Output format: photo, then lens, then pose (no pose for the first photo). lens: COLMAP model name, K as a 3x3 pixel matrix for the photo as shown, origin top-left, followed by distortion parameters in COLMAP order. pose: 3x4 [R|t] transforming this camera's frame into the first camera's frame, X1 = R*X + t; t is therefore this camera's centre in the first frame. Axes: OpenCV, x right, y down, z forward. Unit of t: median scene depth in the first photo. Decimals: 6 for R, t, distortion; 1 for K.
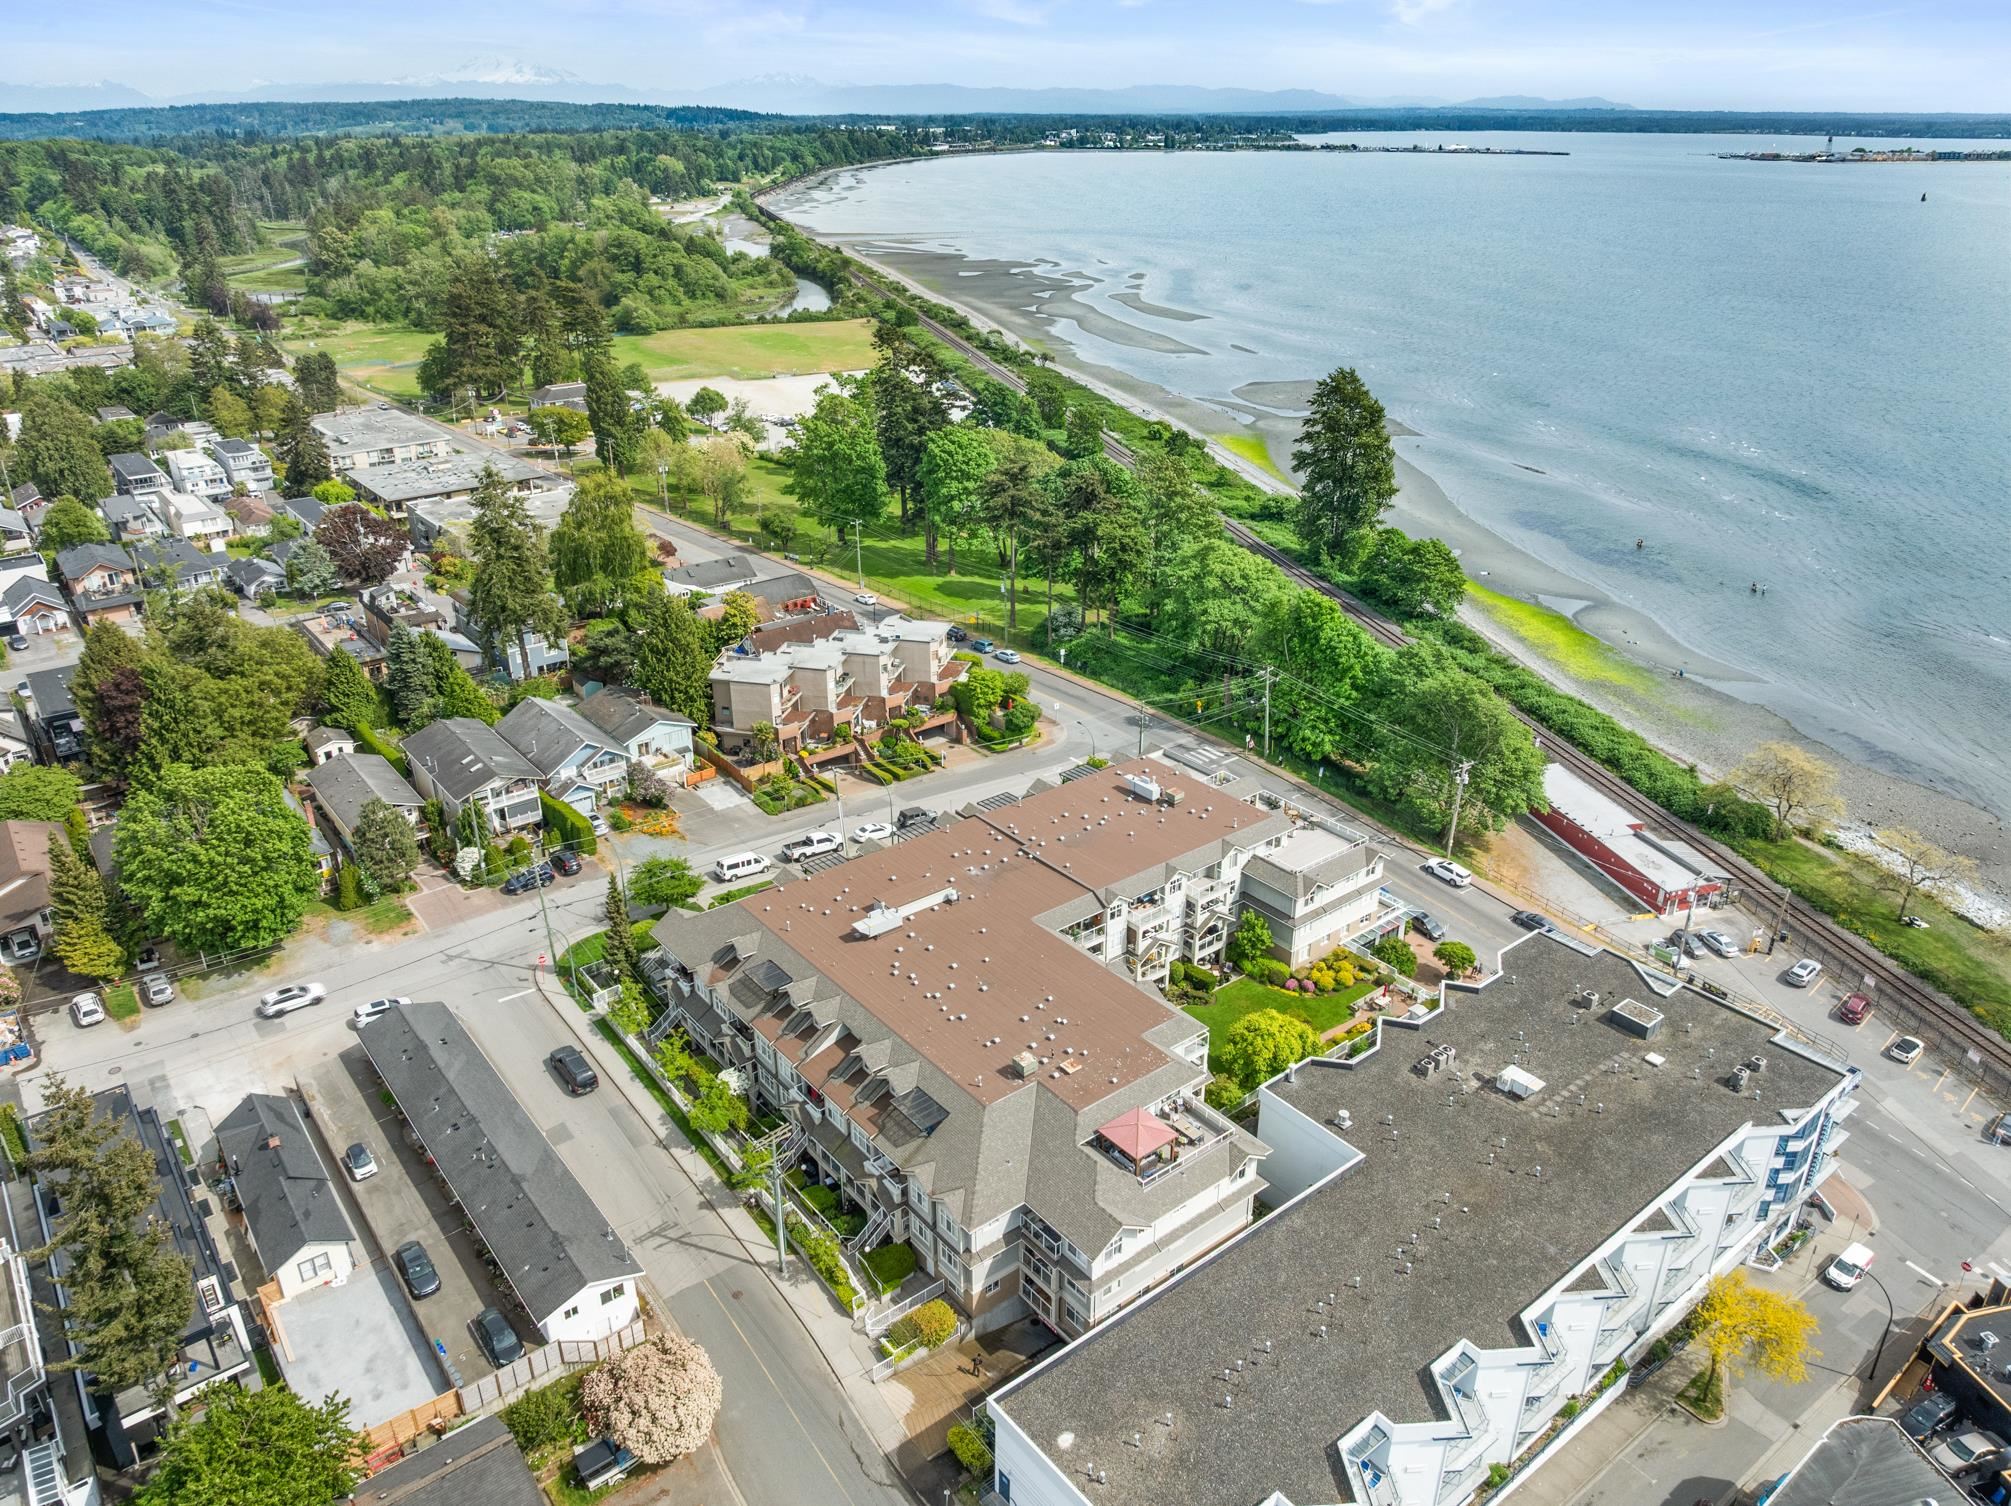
lens RADIAL K [[1406.3, 0, 1001.3], [0, 1406.3, 779.0], [0, 0, 1]] dist [-0.049858, 0.026552]
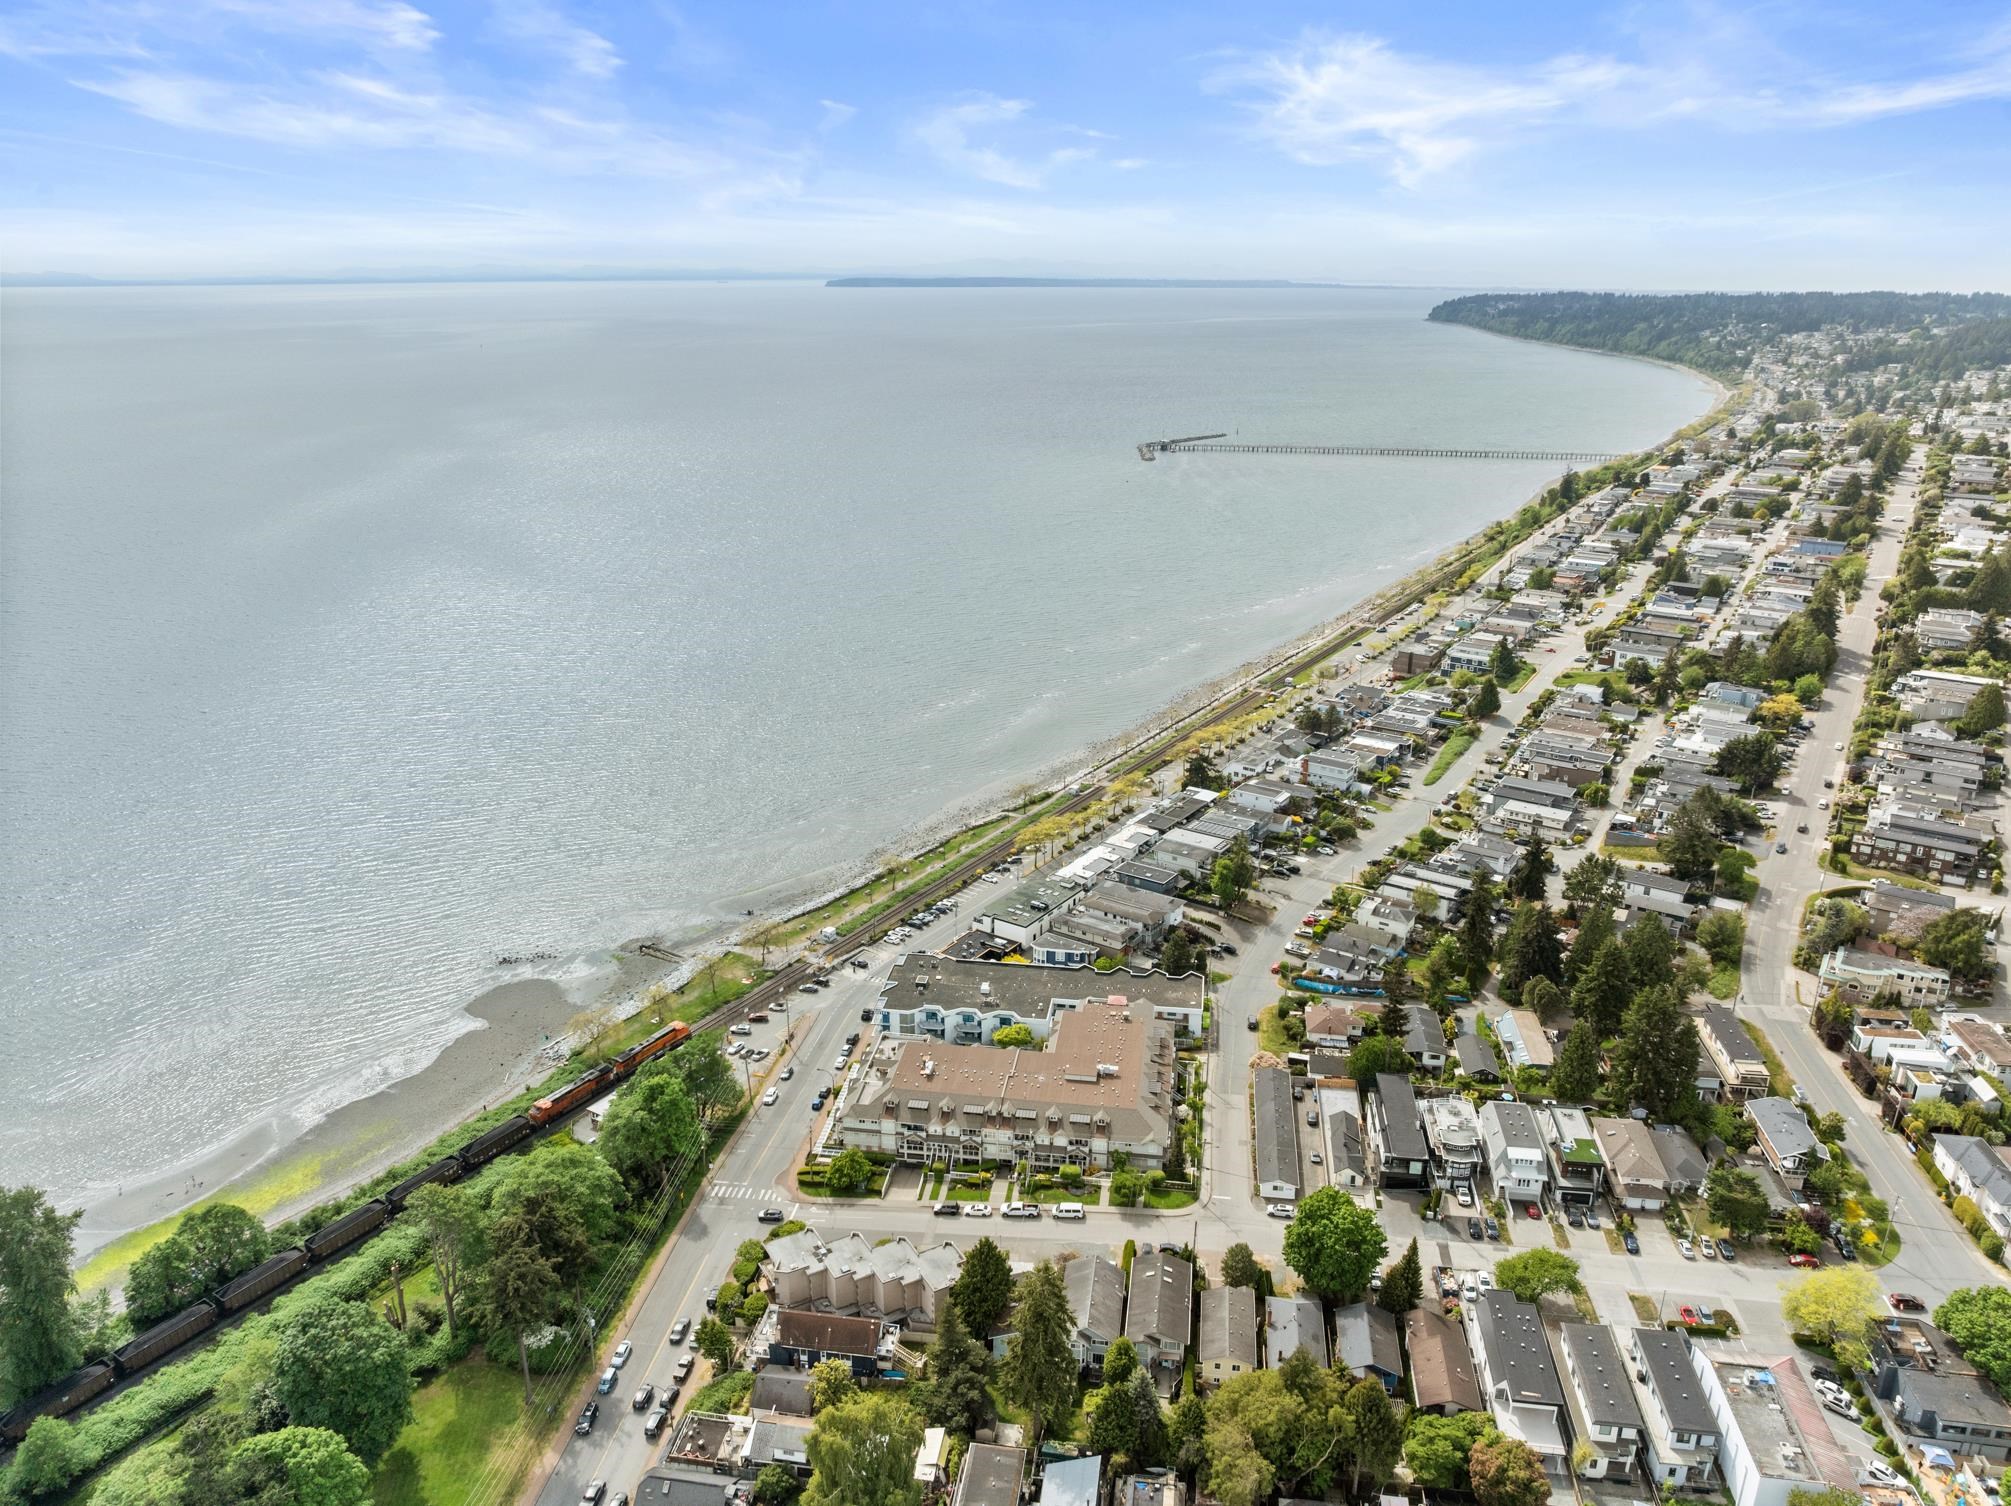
lens RADIAL K [[1412.1, 0, 1005.5], [0, 1412.1, 753.0], [0, 0, 1]] dist [-0.038416, 0.002507]
pose [[-0.689139, -0.232372, 0.686360, -1.042730], [0.311892, 0.759843, 0.570405, -1.208338], [-0.654072, 0.607159, -0.451163, 1.302399]]
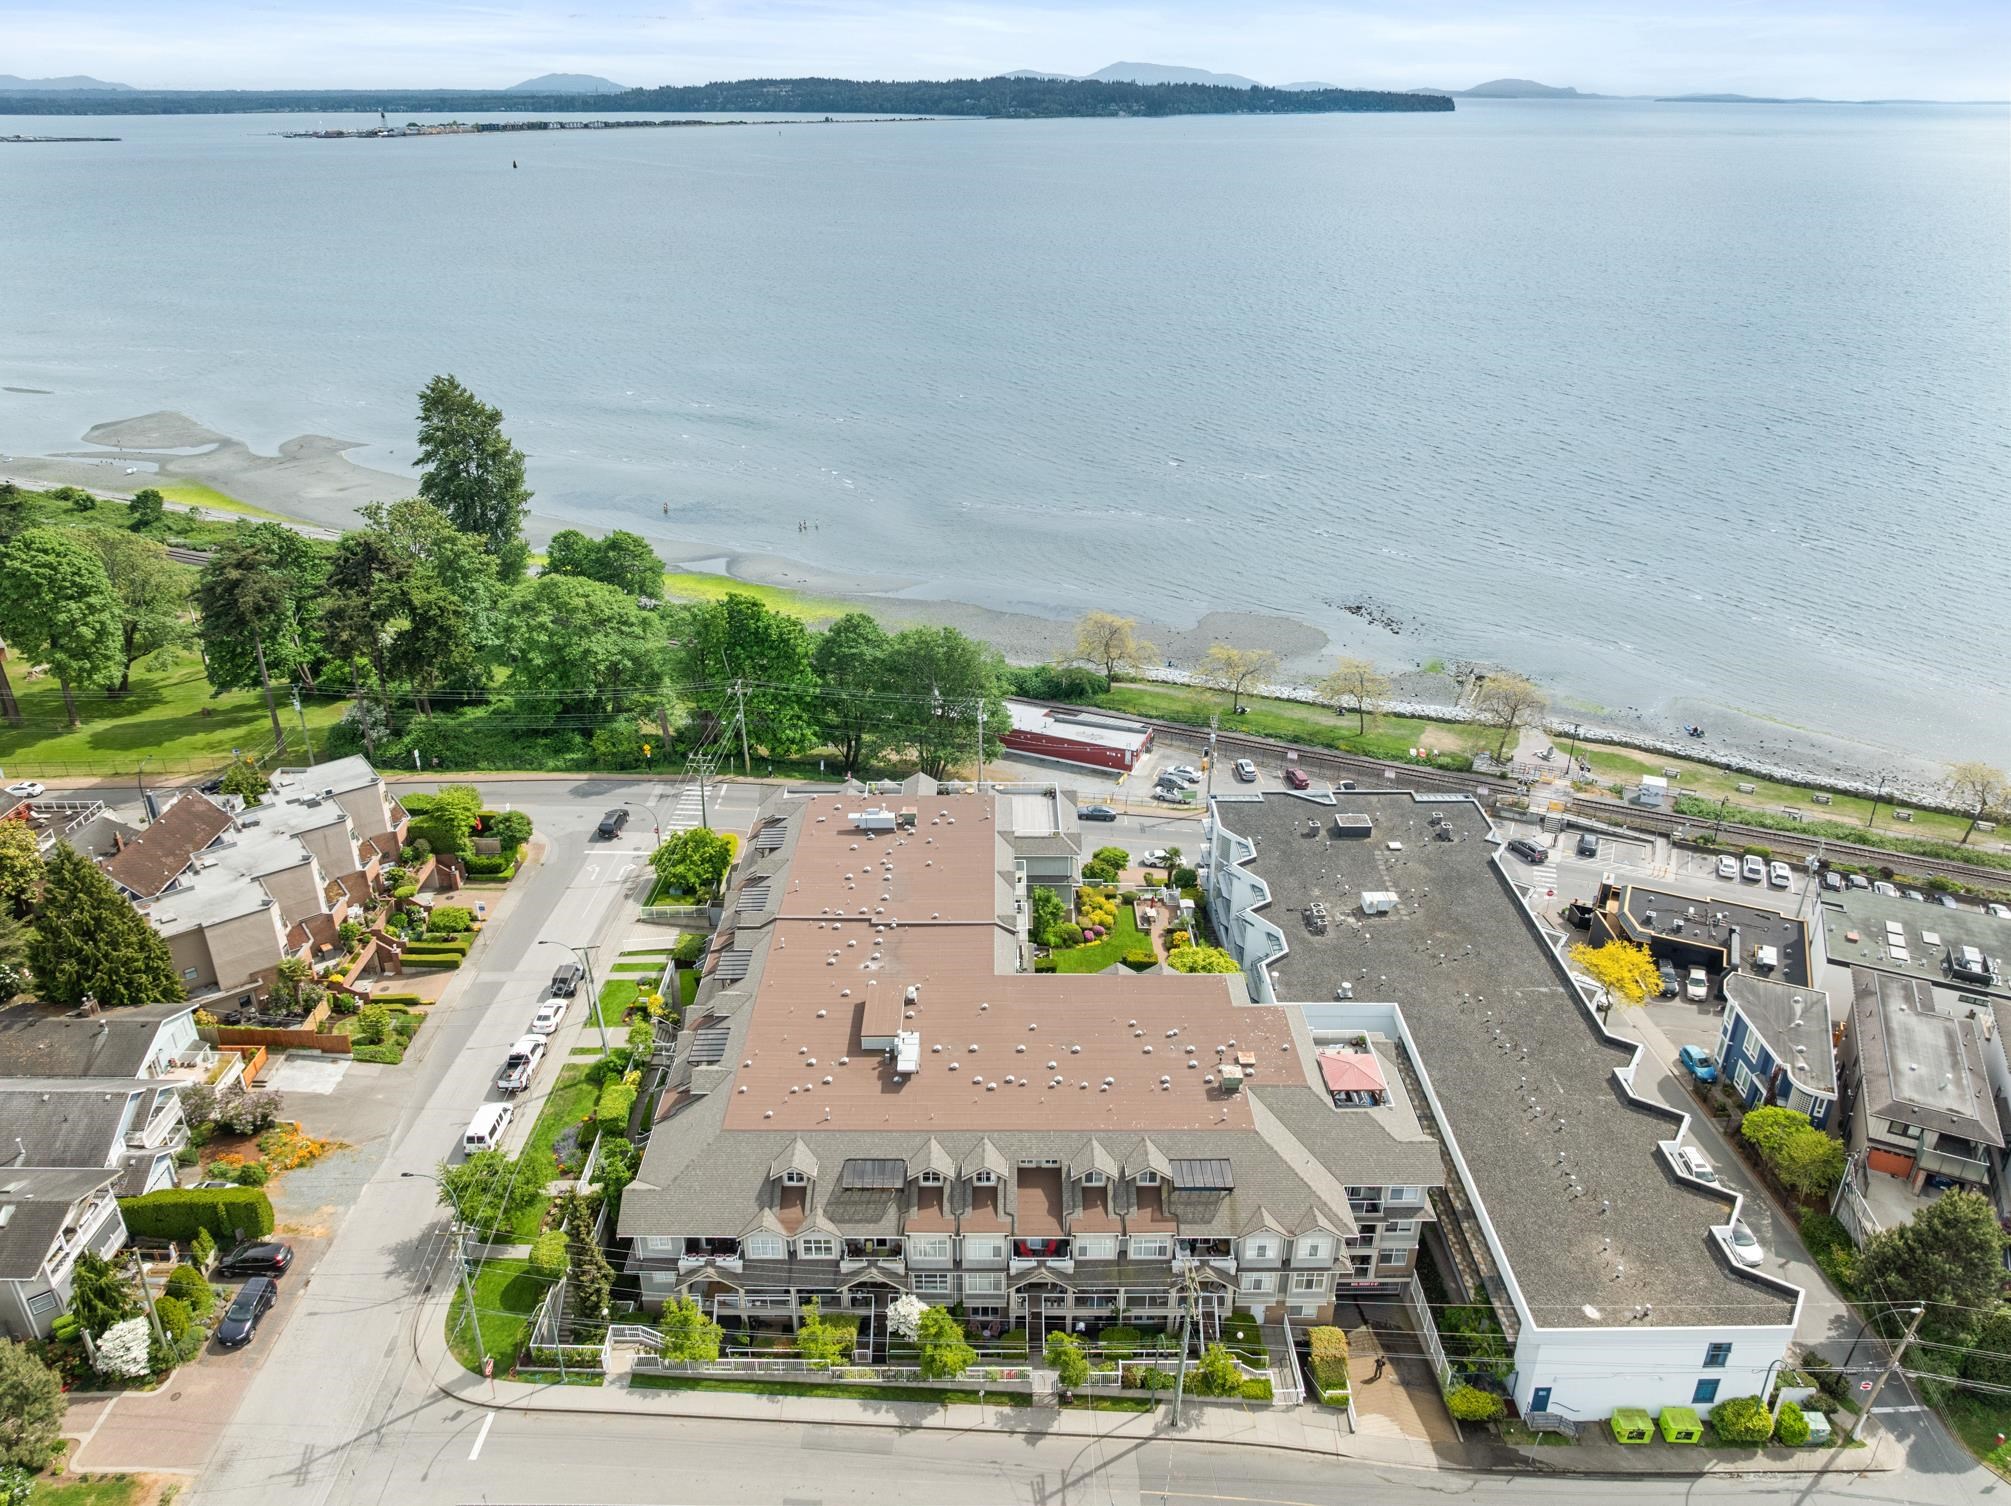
lens RADIAL K [[1406.3, 0, 1001.3], [0, 1406.3, 779.0], [0, 0, 1]] dist [-0.049858, 0.026552]
pose [[0.616383, -0.344094, 0.708288, -0.412760], [0.335199, 0.928565, 0.159402, -0.115648], [-0.712541, 0.139165, 0.687691, 0.249283]]
